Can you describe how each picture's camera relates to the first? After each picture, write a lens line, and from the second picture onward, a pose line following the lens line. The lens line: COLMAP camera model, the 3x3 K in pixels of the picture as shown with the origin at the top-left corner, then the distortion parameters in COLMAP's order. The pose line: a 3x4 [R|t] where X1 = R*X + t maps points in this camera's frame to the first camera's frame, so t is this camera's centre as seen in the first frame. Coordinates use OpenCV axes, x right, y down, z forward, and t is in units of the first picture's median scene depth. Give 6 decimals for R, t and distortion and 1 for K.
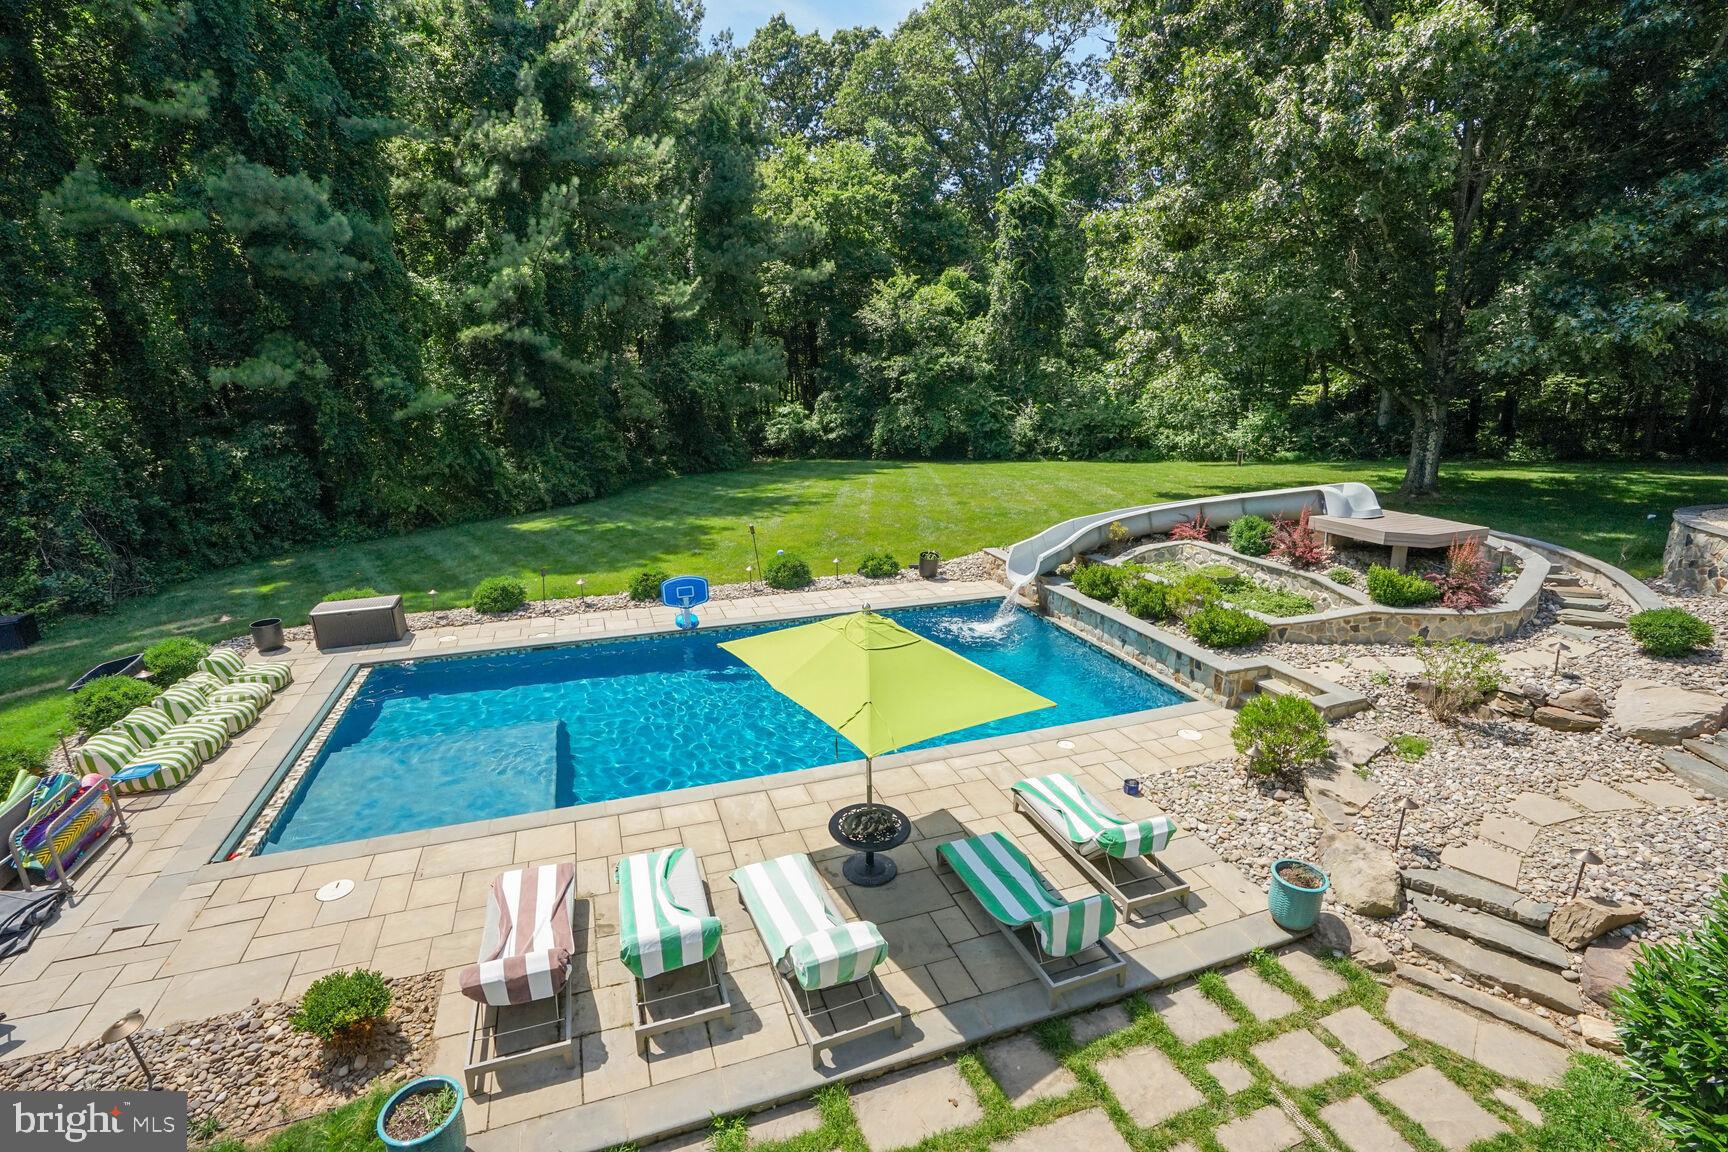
lens RADIAL K [[799.2, 0, 864.0], [0, 799.2, 576.0], [0, 0, 1]] dist [-0.025353, 0.000009]
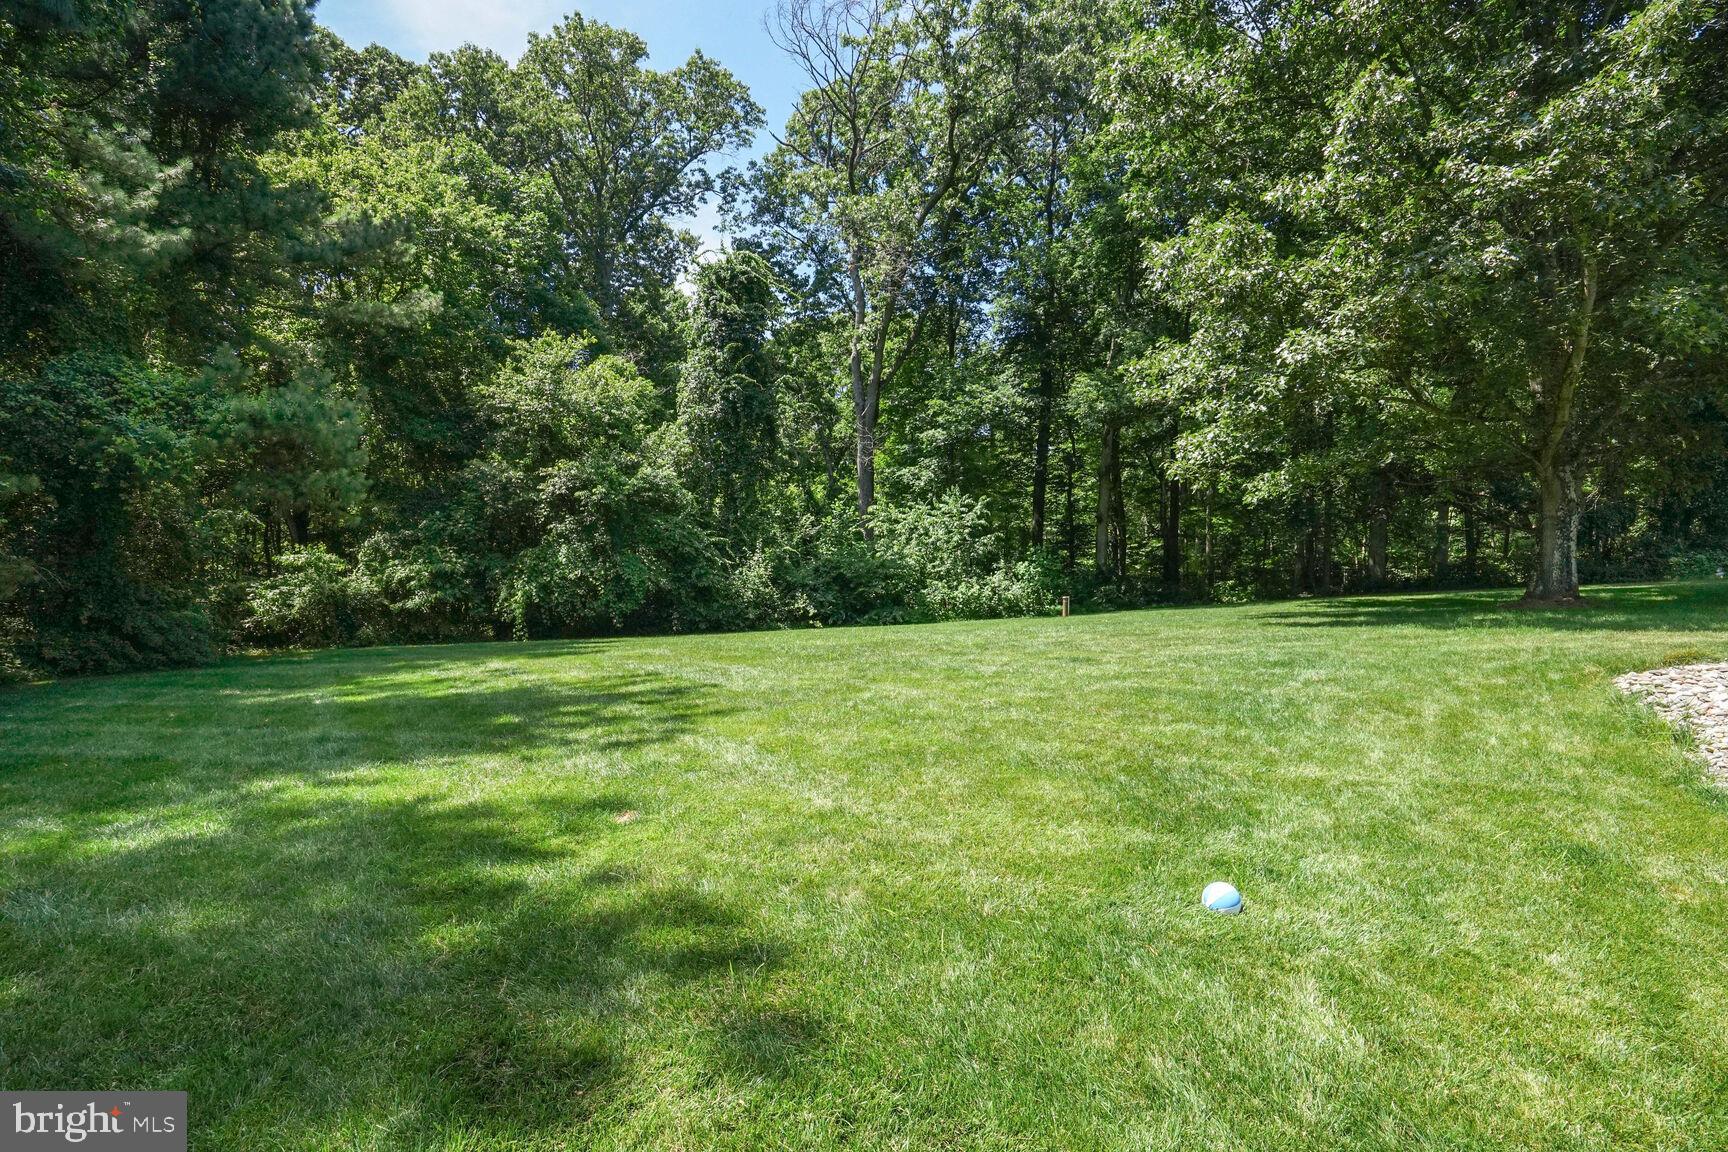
lens RADIAL K [[799.2, 0, 864.0], [0, 799.2, 576.0], [0, 0, 1]] dist [-0.025353, 0.000009]
pose [[0.797973, 0.010761, 0.602597, -0.130448], [0.144138, 0.967419, -0.208147, -0.038221], [-0.585203, 0.252953, 0.770423, 0.431059]]
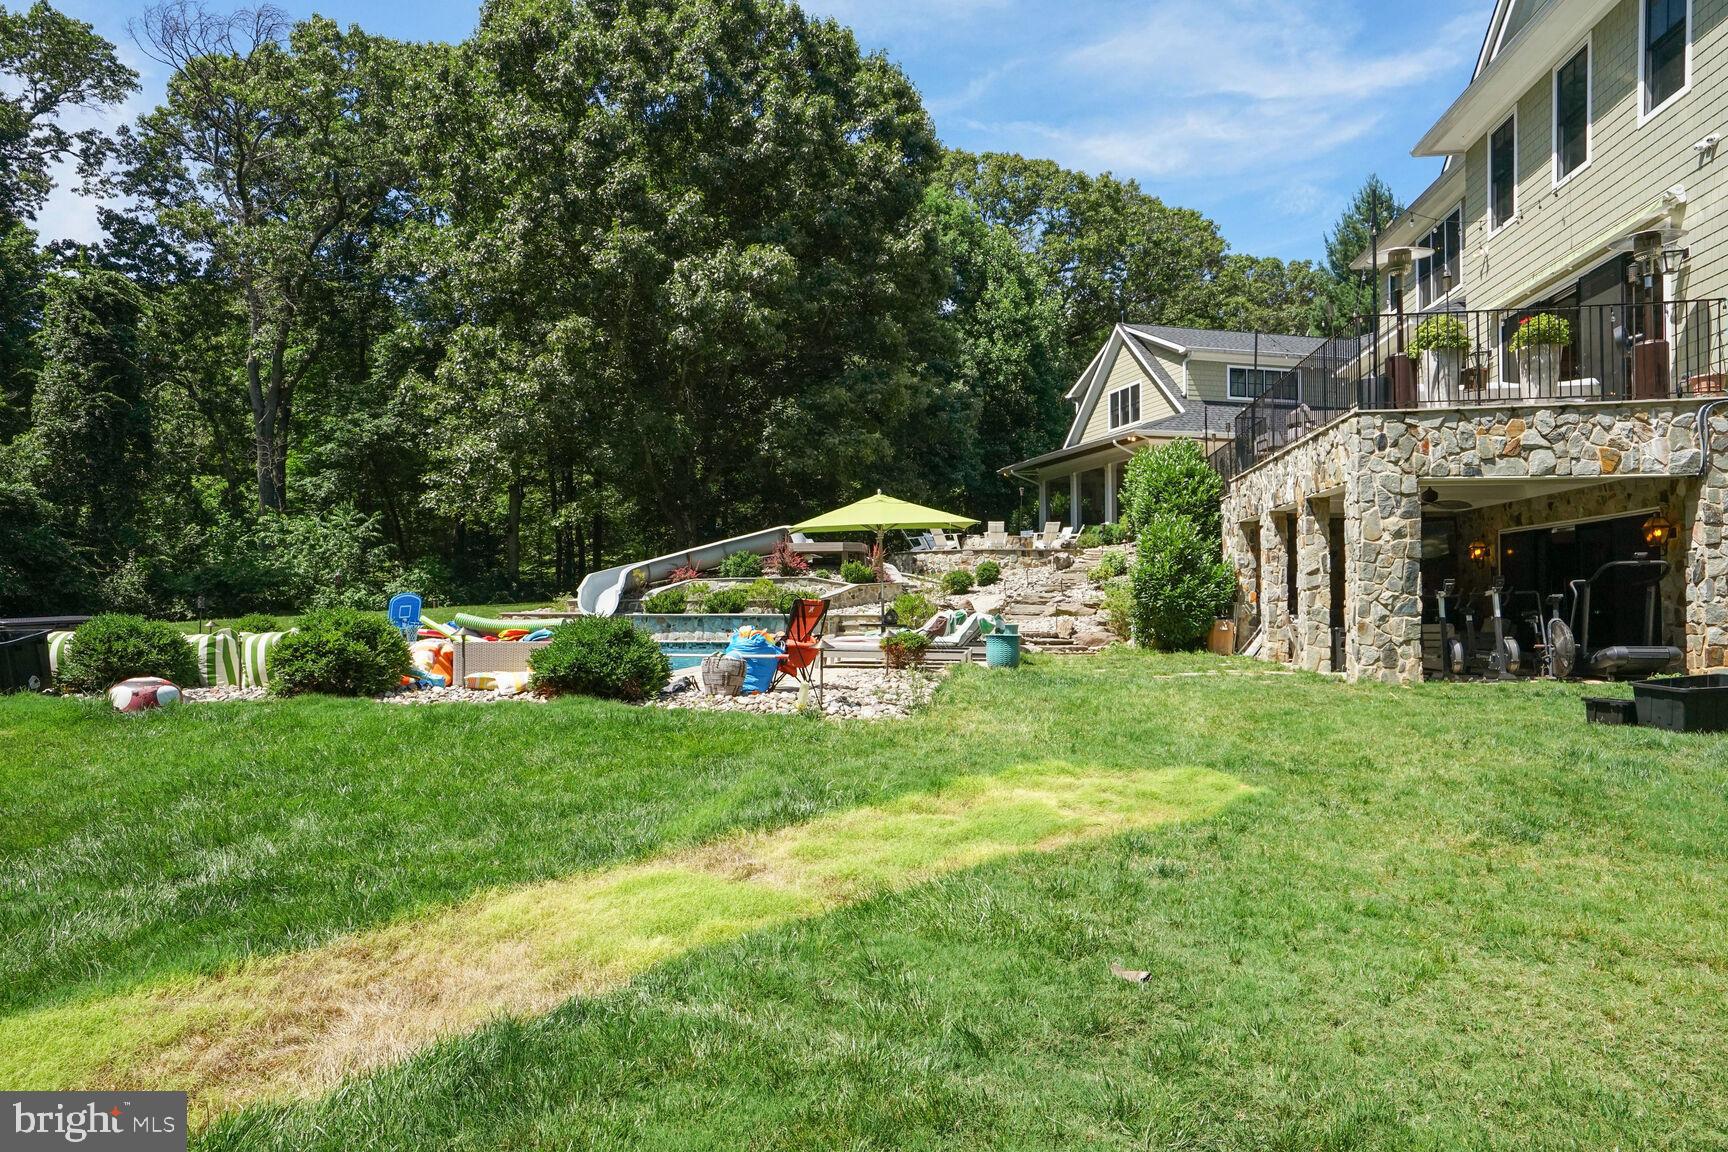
lens RADIAL K [[1094.4, 0, 867.3], [0, 1094.4, 594.6], [0, 0, 1]] dist [0.004432, 0.005526]
pose [[0.470128, 0.000081, 0.882598, -0.357294], [0.228613, 0.965860, -0.121863, 0.090948], [-0.852477, 0.259064, 0.454059, -0.010395]]
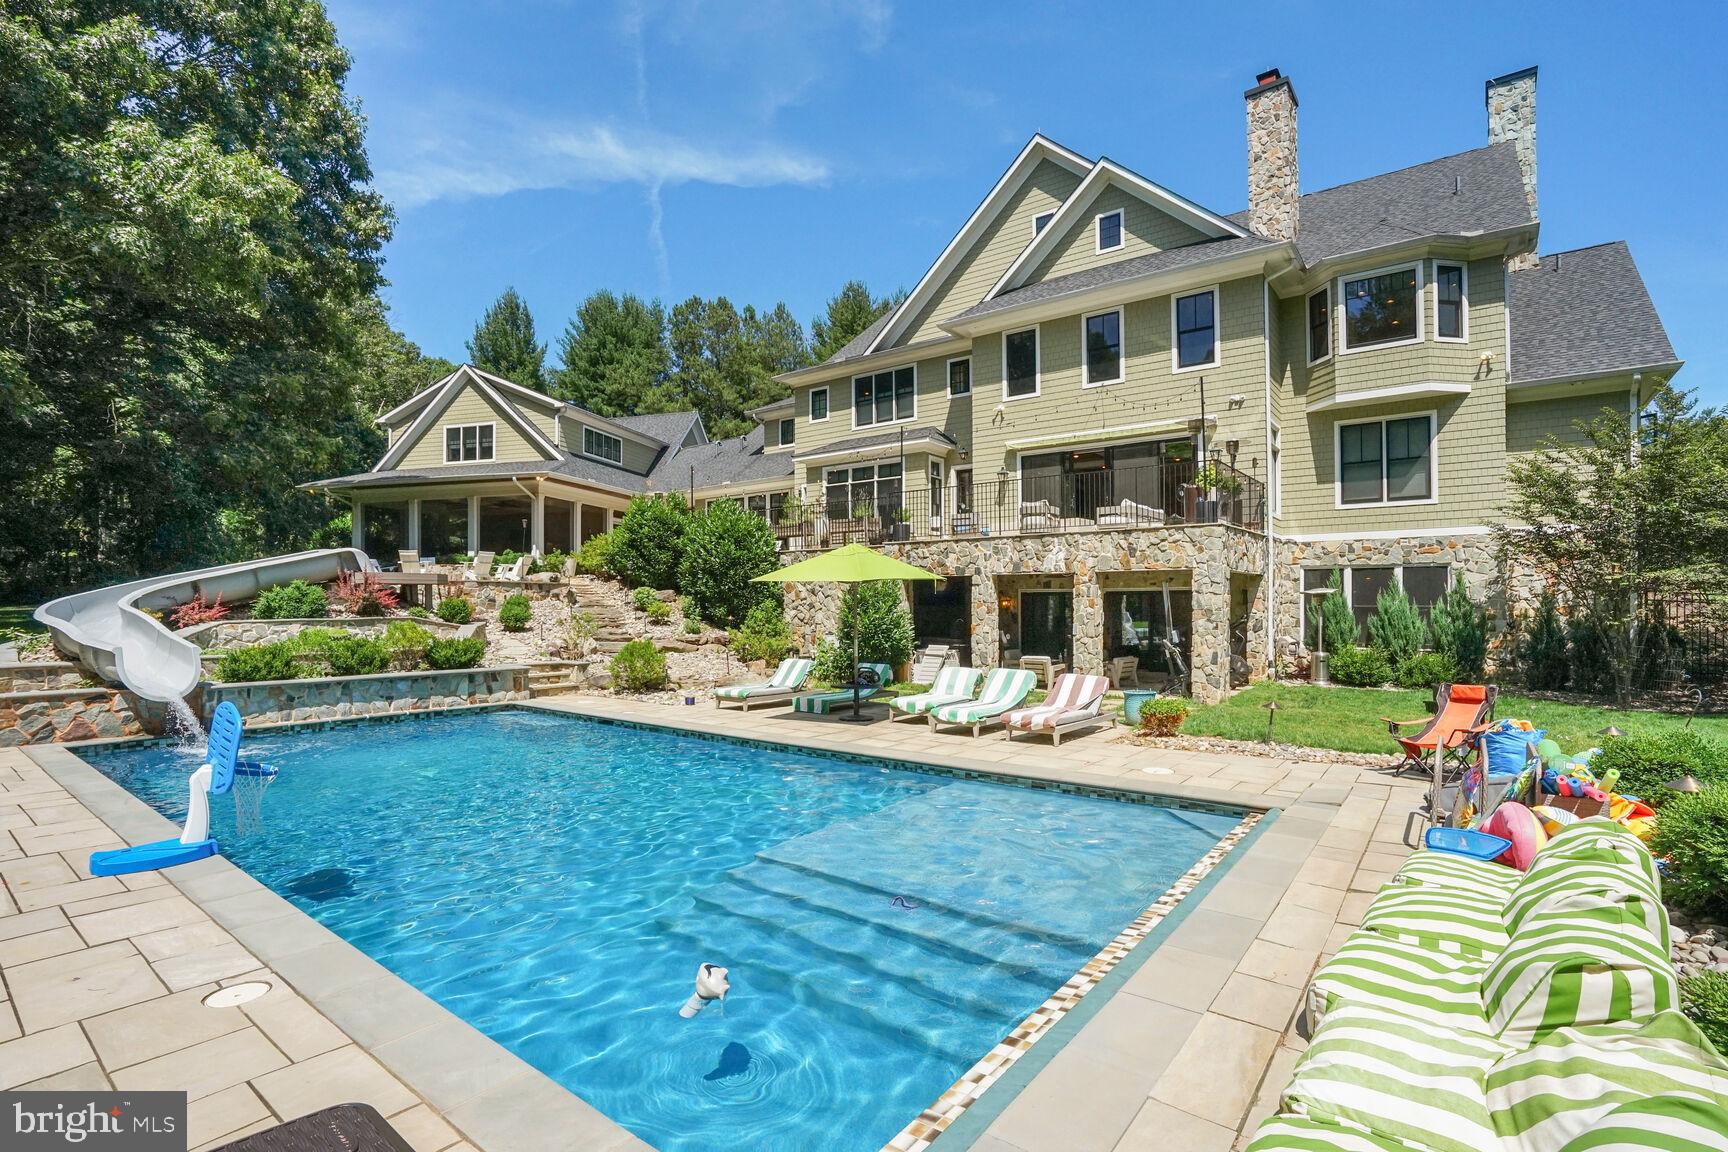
lens RADIAL K [[821.1, 0, 867.0], [0, 821.1, 590.8], [0, 0, 1]] dist [-0.051557, 0.024886]
pose [[-0.514360, 0.012302, 0.857486, -0.238579], [0.219781, 0.968394, 0.117941, -0.010638], [-0.828933, 0.249123, -0.500807, 0.303546]]
